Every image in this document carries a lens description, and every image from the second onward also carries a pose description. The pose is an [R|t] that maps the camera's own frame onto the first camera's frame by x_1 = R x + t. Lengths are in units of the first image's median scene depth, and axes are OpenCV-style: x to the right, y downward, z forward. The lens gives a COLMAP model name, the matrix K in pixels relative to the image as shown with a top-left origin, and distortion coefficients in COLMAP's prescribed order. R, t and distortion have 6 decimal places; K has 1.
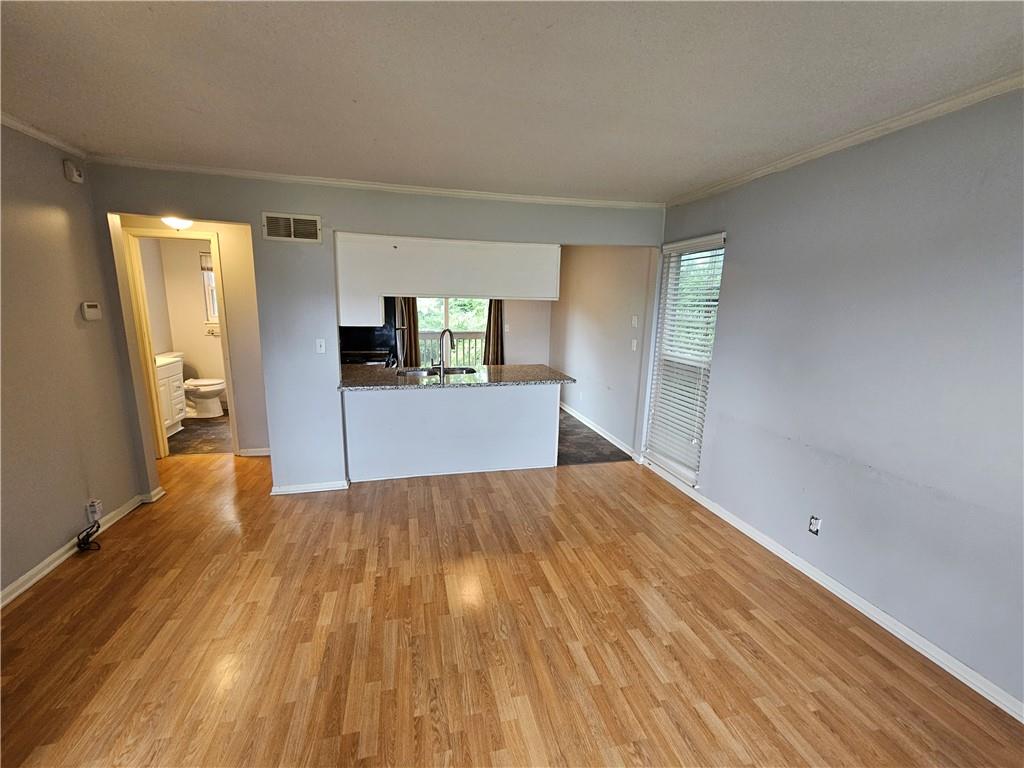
lens RADIAL K [[422.9, 0, 512.0], [0, 422.9, 384.0], [0, 0, 1]] dist [-0.001467, -0.000351]
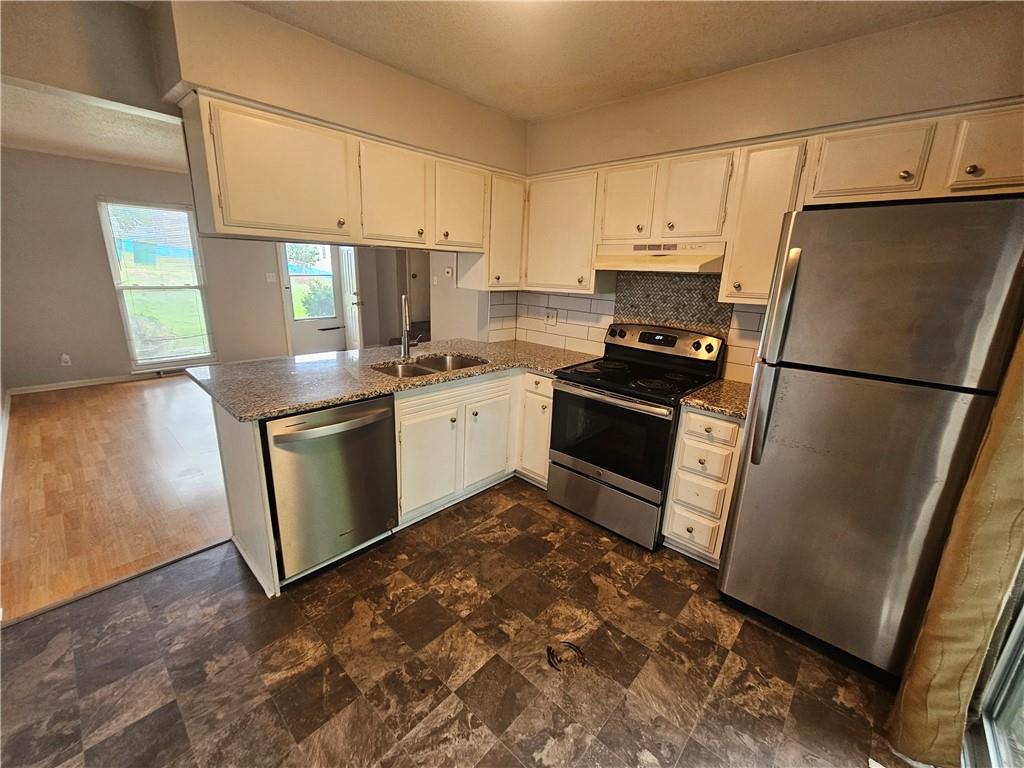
lens RADIAL K [[421.0, 0, 507.0], [0, 421.0, 384.1], [0, 0, 1]] dist [-0.001910, 0.000240]
pose [[-0.837909, 0.096090, -0.537286, 0.106123], [-0.158247, 0.899331, 0.407629, -0.378834], [0.522367, 0.426579, -0.738351, 2.048887]]
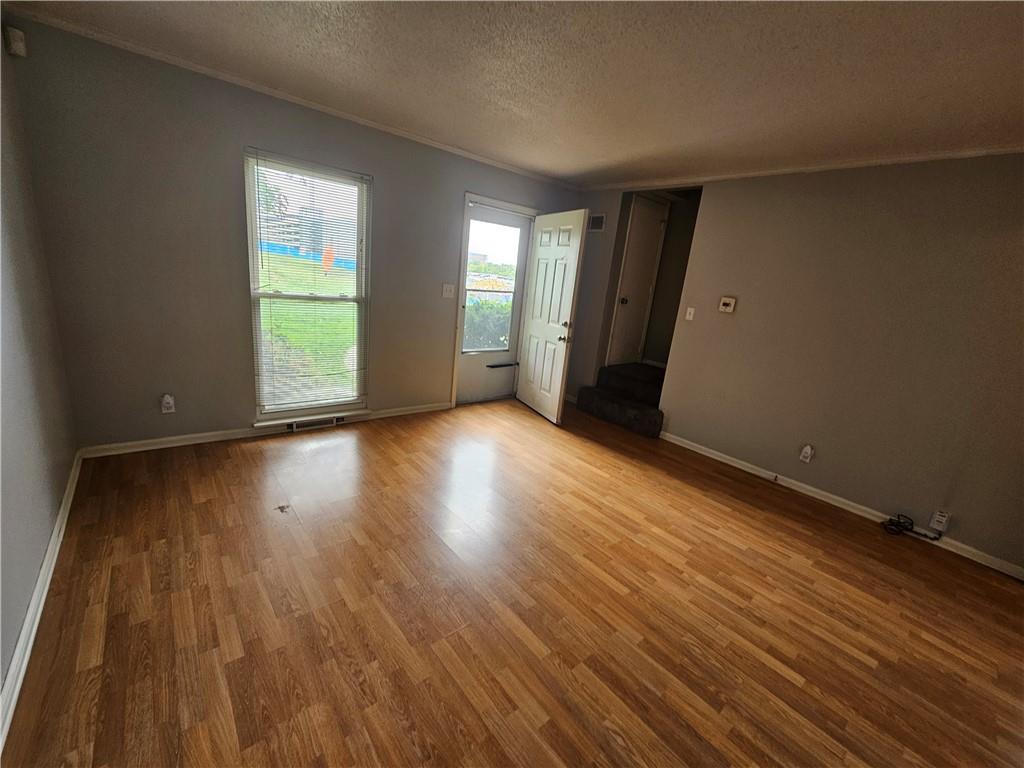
lens RADIAL K [[421.0, 0, 507.0], [0, 421.0, 384.1], [0, 0, 1]] dist [-0.001910, 0.000240]
pose [[-0.897281, -0.006232, -0.441416, 0.348945], [-0.203252, 0.893451, 0.400542, -0.165094], [0.391888, 0.449118, -0.802943, 1.104832]]
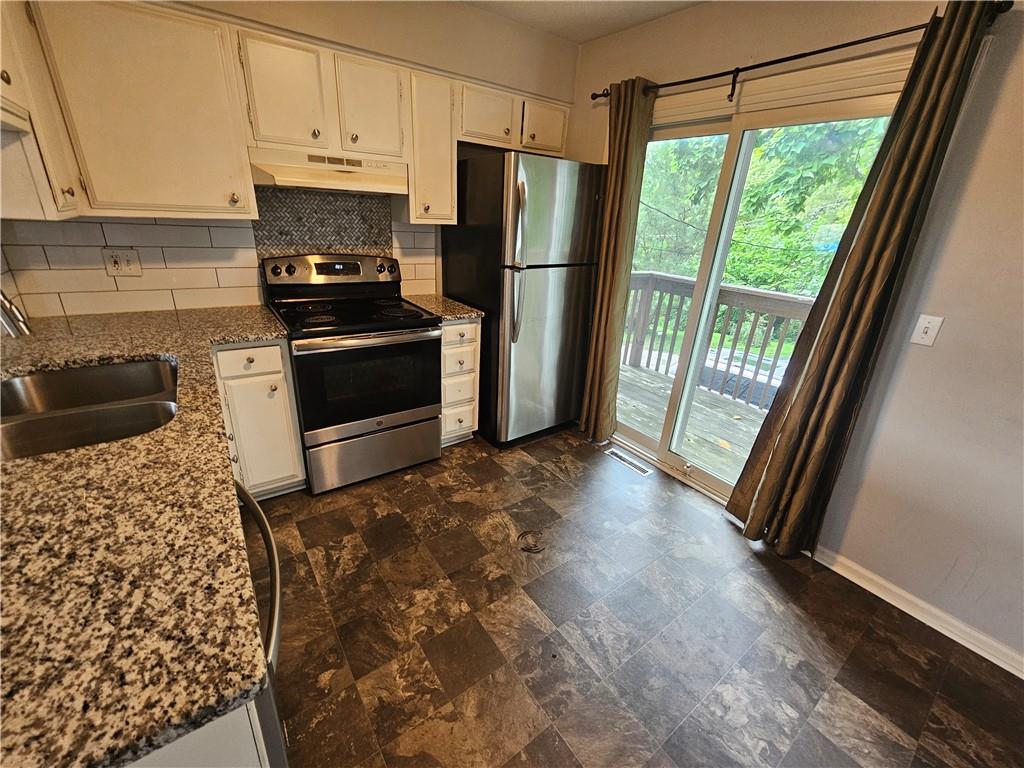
lens RADIAL K [[422.9, 0, 512.0], [0, 422.9, 384.0], [0, 0, 1]] dist [-0.001467, -0.000351]
pose [[0.376057, 0.347247, -0.859070, 0.249965], [-0.231237, 0.932960, 0.275890, -0.248703], [0.897279, 0.094899, 0.431143, 1.495673]]
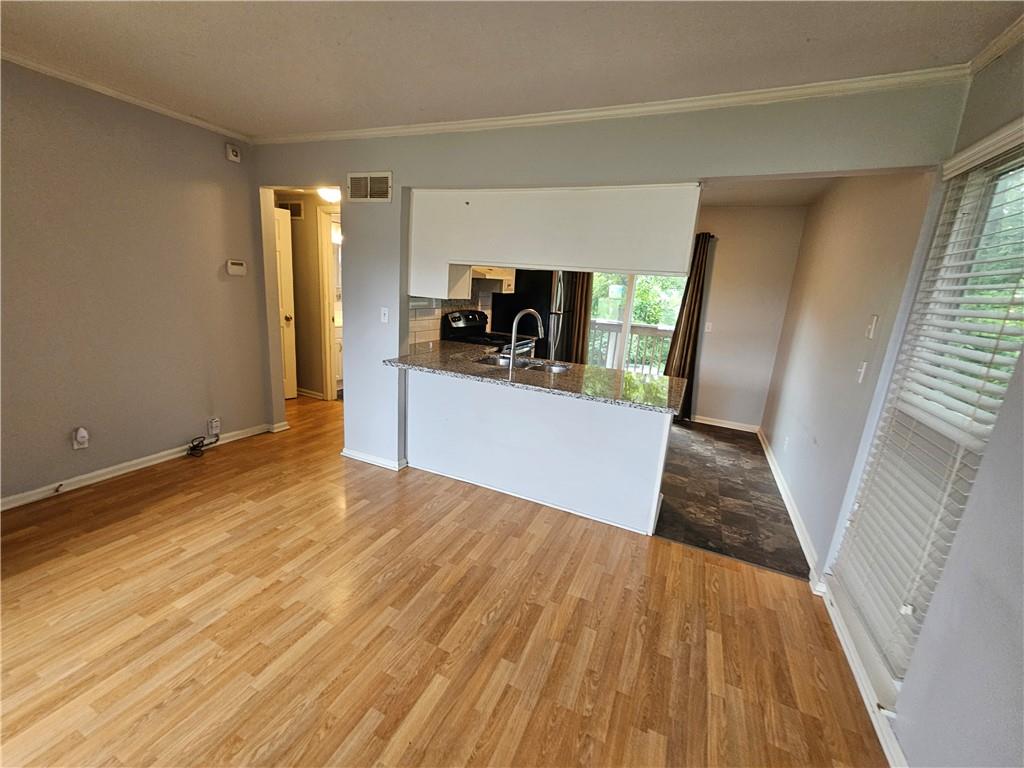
lens RADIAL K [[421.0, 0, 507.0], [0, 421.0, 384.1], [0, 0, 1]] dist [-0.001910, 0.000240]
pose [[0.778593, 0.179841, -0.601207, 0.373213], [-0.172553, 0.982479, 0.070426, -0.055354], [0.603339, 0.048907, 0.795984, 0.458139]]
